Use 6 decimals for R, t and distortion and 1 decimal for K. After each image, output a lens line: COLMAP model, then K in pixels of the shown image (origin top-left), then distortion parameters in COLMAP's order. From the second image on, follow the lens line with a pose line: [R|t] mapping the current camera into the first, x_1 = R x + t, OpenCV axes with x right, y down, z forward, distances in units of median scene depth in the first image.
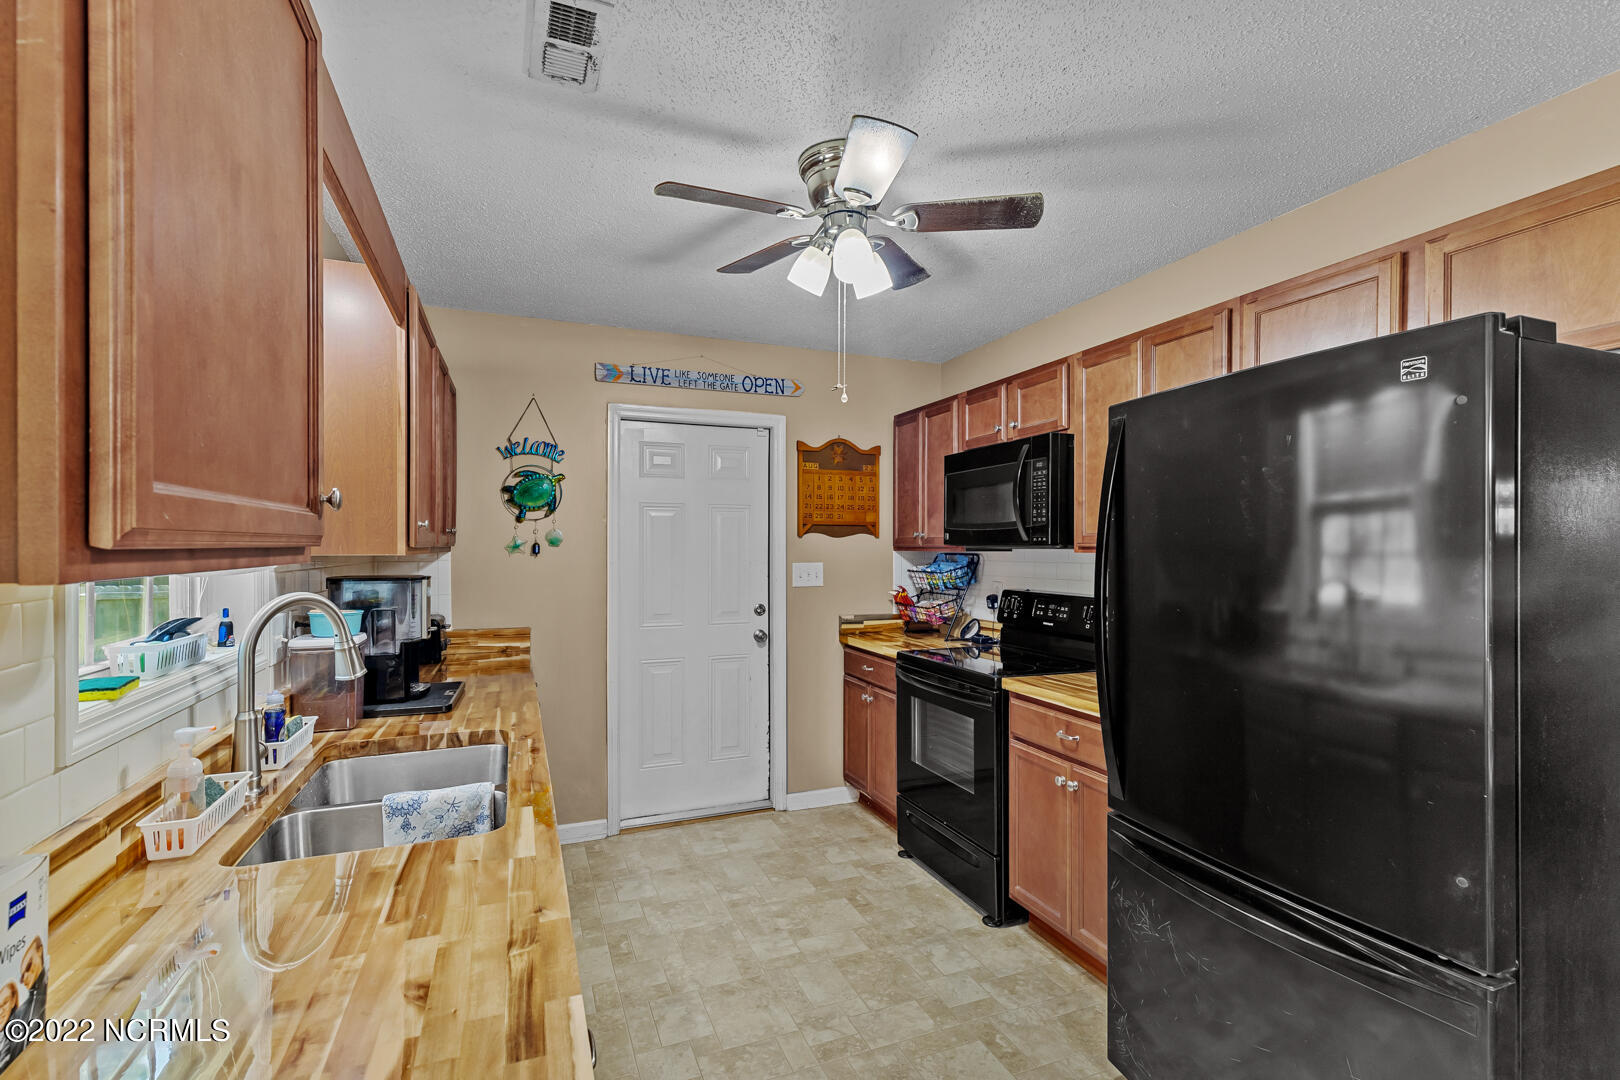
lens RADIAL K [[735.4, 0, 831.5], [0, 735.4, 549.4], [0, 0, 1]] dist [0.008730, 0.002639]
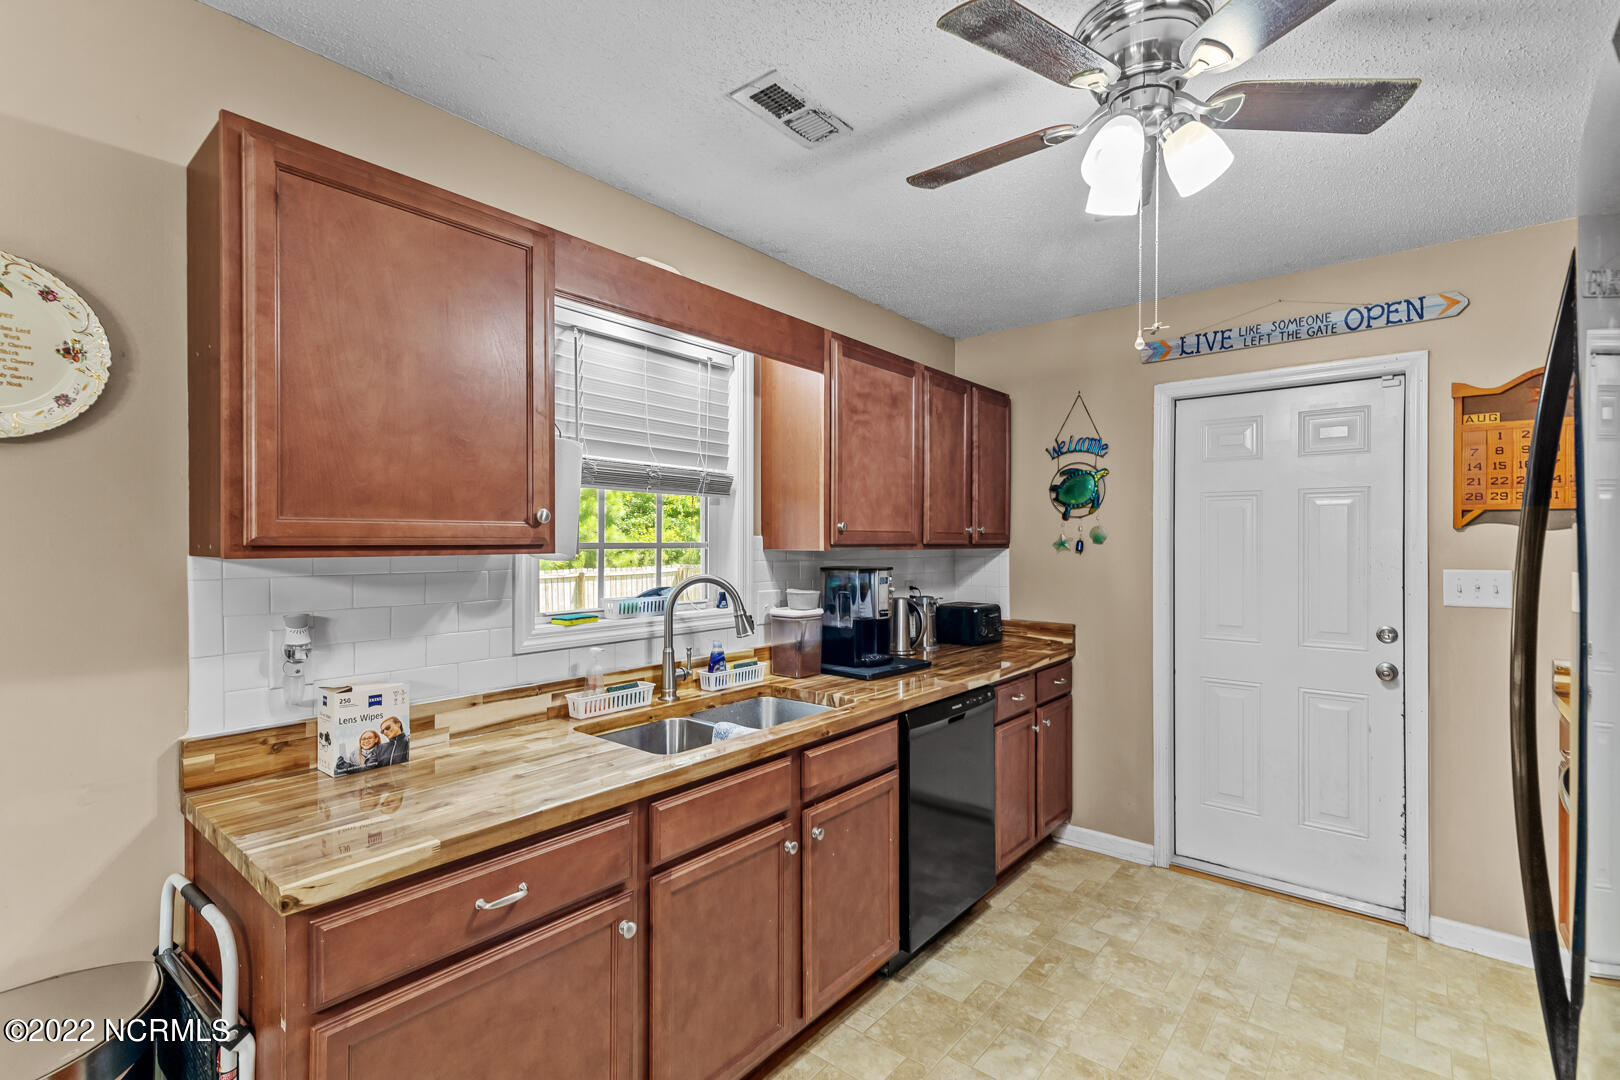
lens RADIAL K [[735.4, 0, 813.0], [0, 735.4, 539.8], [0, 0, 1]] dist [0.008730, 0.002639]
pose [[0.474467, -0.002196, -0.880271, 0.302423], [-0.003518, 0.999984, -0.004391, -0.003512], [0.880266, 0.005180, 0.474452, 0.208591]]
